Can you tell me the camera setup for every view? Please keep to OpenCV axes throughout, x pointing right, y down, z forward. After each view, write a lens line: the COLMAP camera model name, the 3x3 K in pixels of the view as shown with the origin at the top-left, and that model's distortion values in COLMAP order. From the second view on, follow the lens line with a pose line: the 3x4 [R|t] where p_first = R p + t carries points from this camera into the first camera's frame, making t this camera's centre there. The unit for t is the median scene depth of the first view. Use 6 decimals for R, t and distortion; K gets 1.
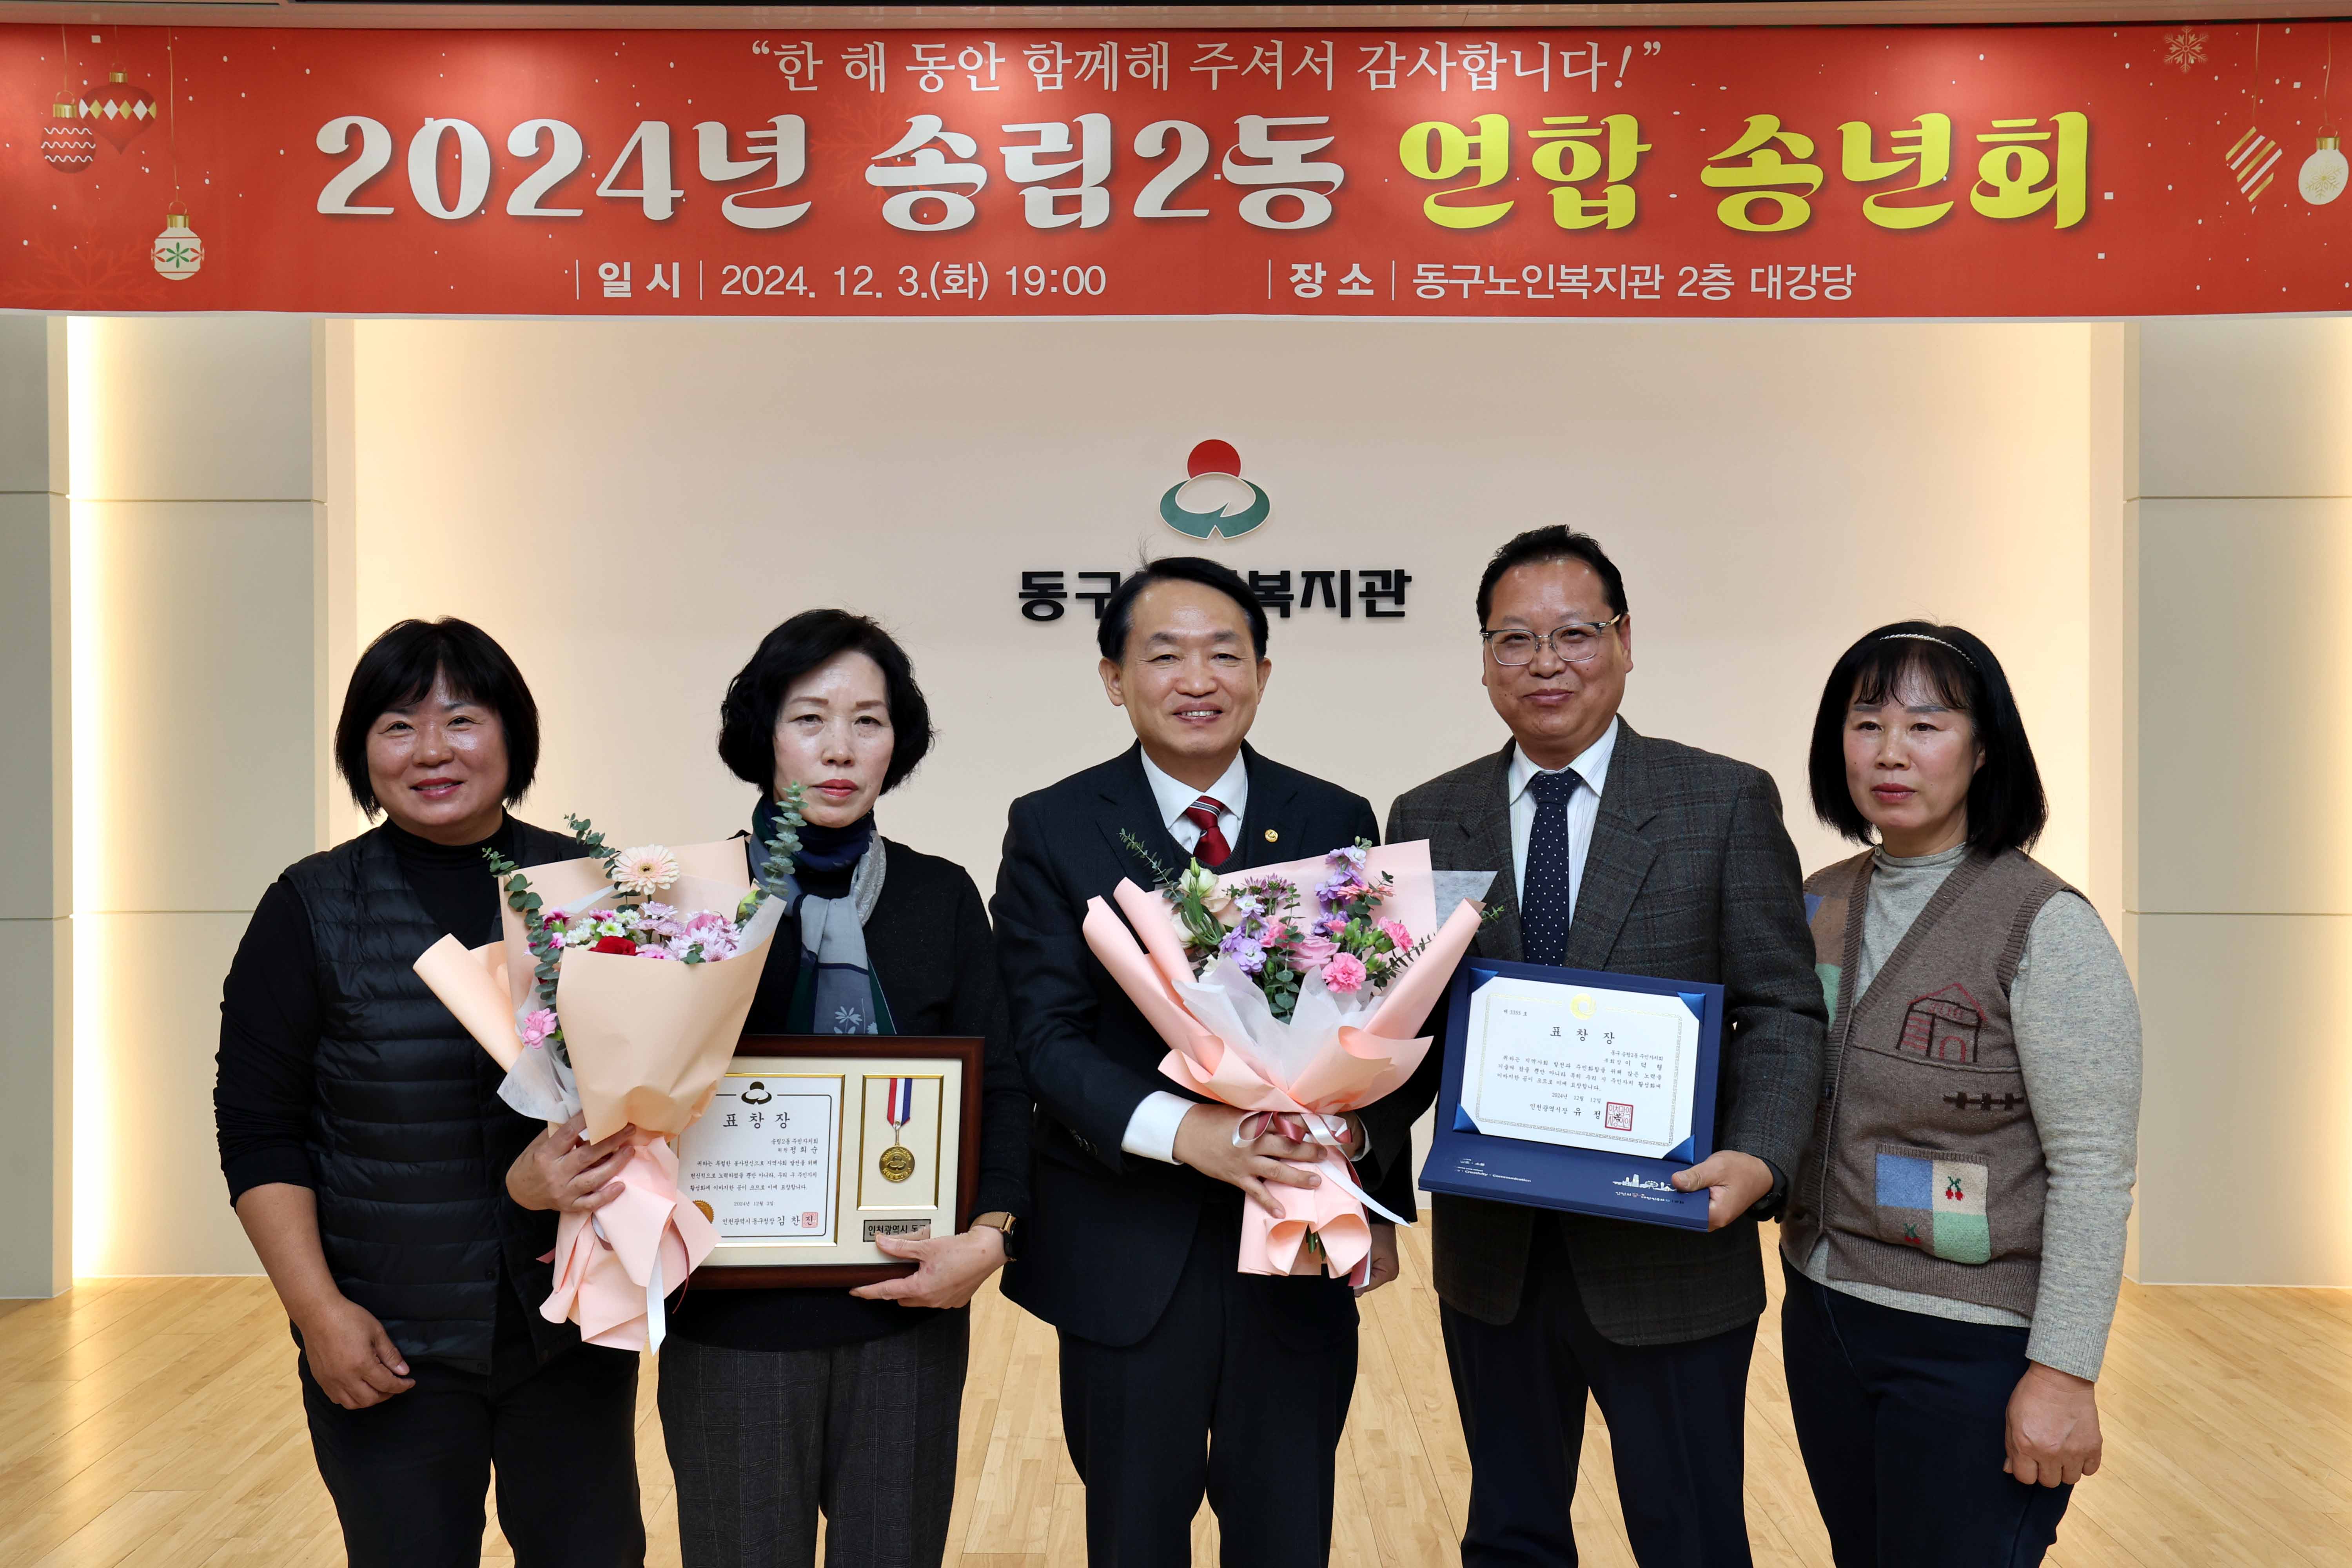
lens RADIAL K [[1747.3, 0, 1143.7], [0, 1747.3, 717.8], [0, 0, 1]] dist [0.003121, 0.043139]
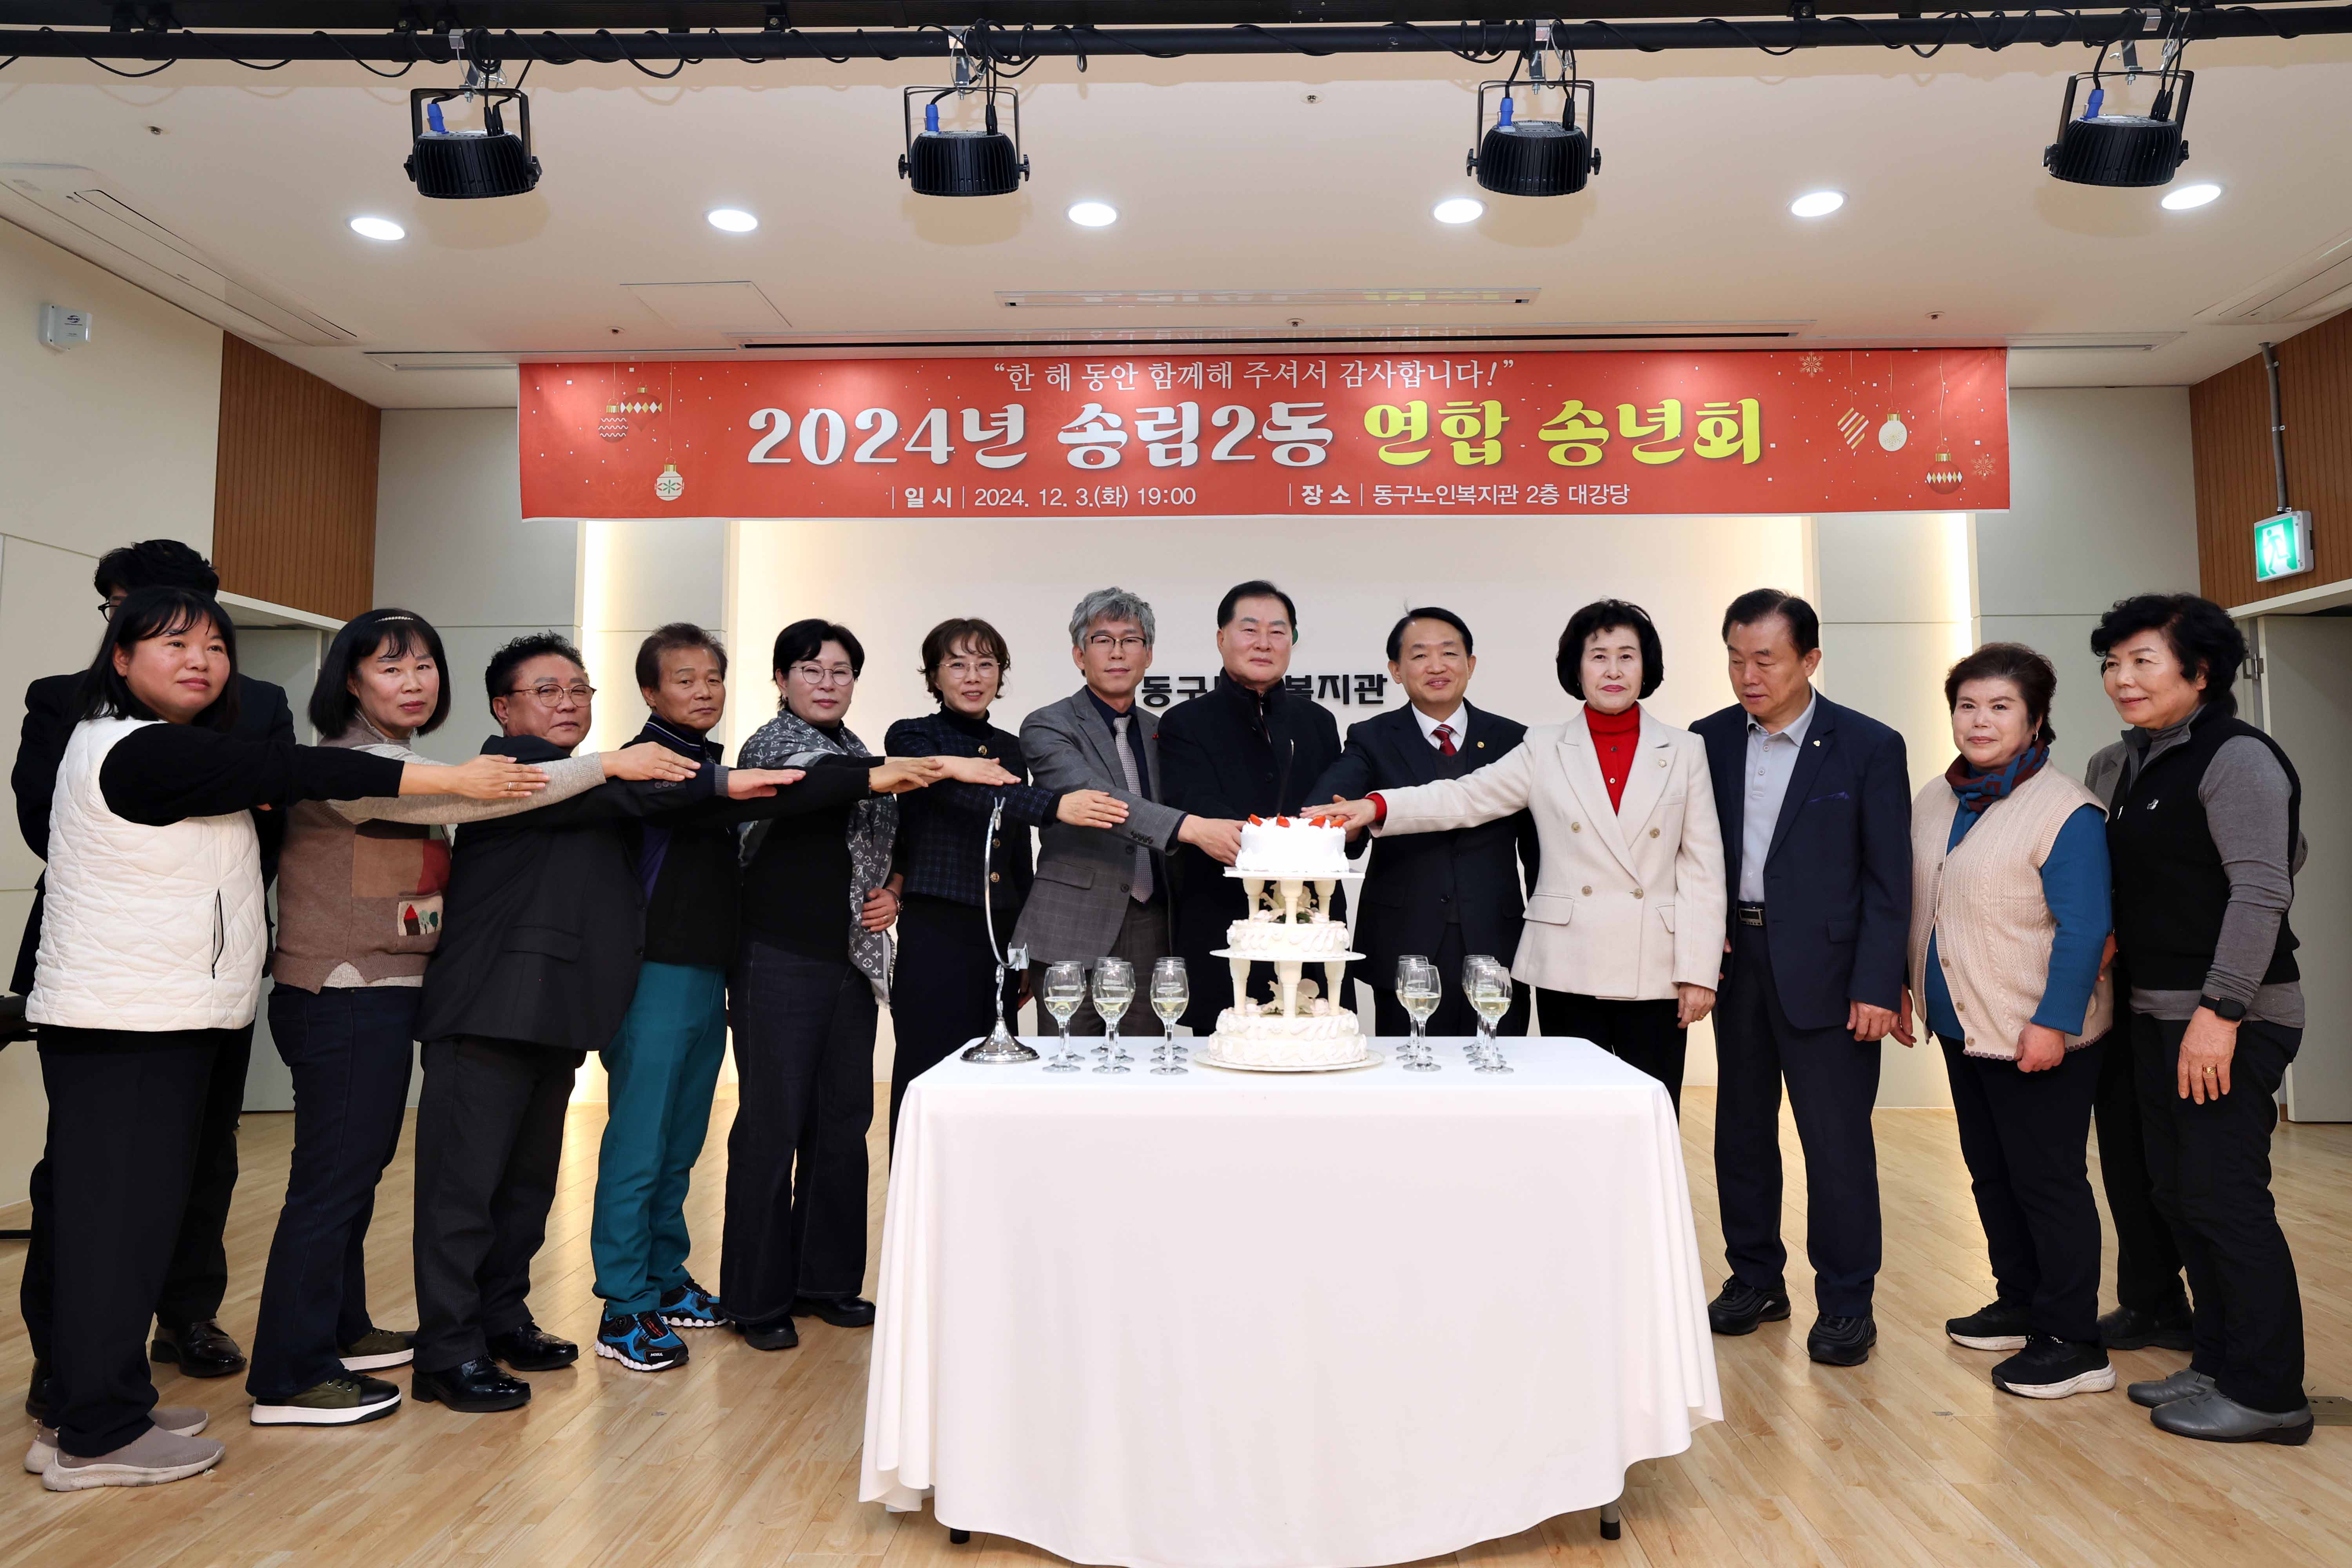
lens RADIAL K [[1427.8, 0, 1186.8], [0, 1427.8, 740.4], [0, 0, 1]] dist [0.002921, 0.005313]
pose [[0.999594, -0.001886, -0.028429, 0.009447], [-0.000442, 0.996658, -0.081684, 0.107677], [0.028488, 0.081663, 0.996253, -0.392911]]
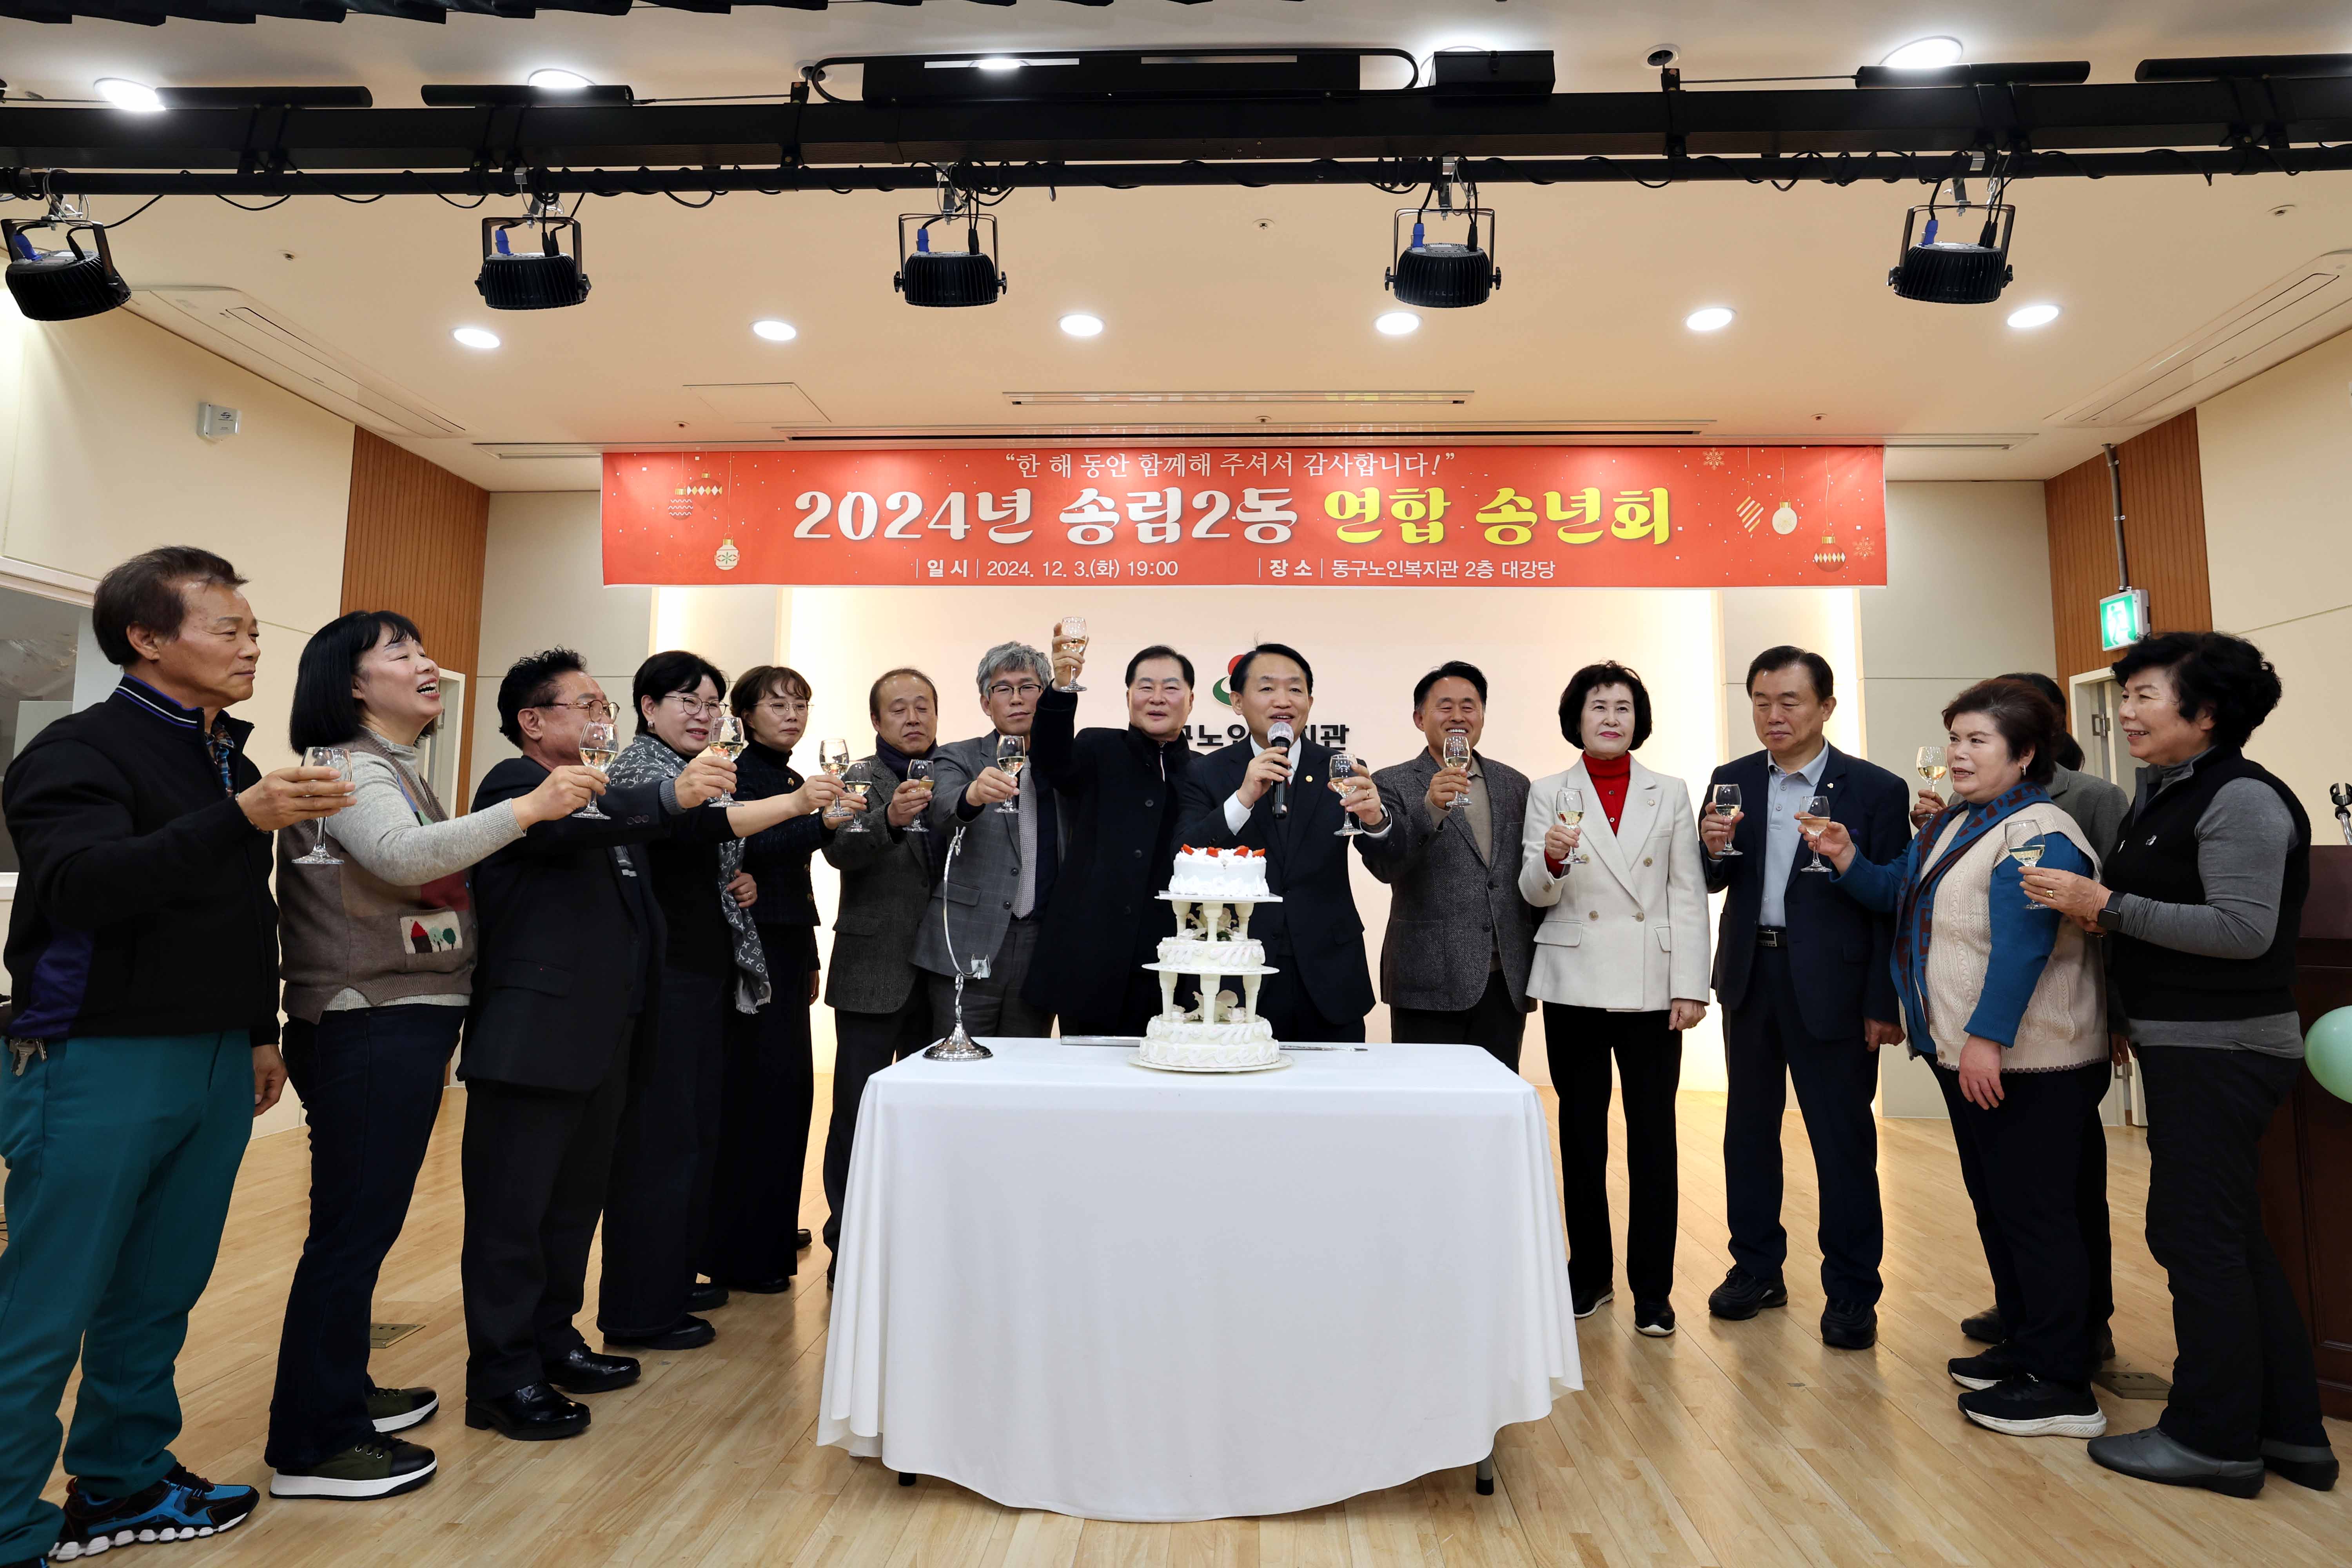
lens RADIAL K [[1231.8, 0, 1179.5], [0, 1231.8, 752.7], [0, 0, 1]] dist [-0.011845, 0.001370]
pose [[0.998754, 0.007182, -0.049378, 0.051677], [-0.012344, 0.994391, -0.105046, 0.108055], [0.048347, 0.105524, 0.993241, -0.378798]]
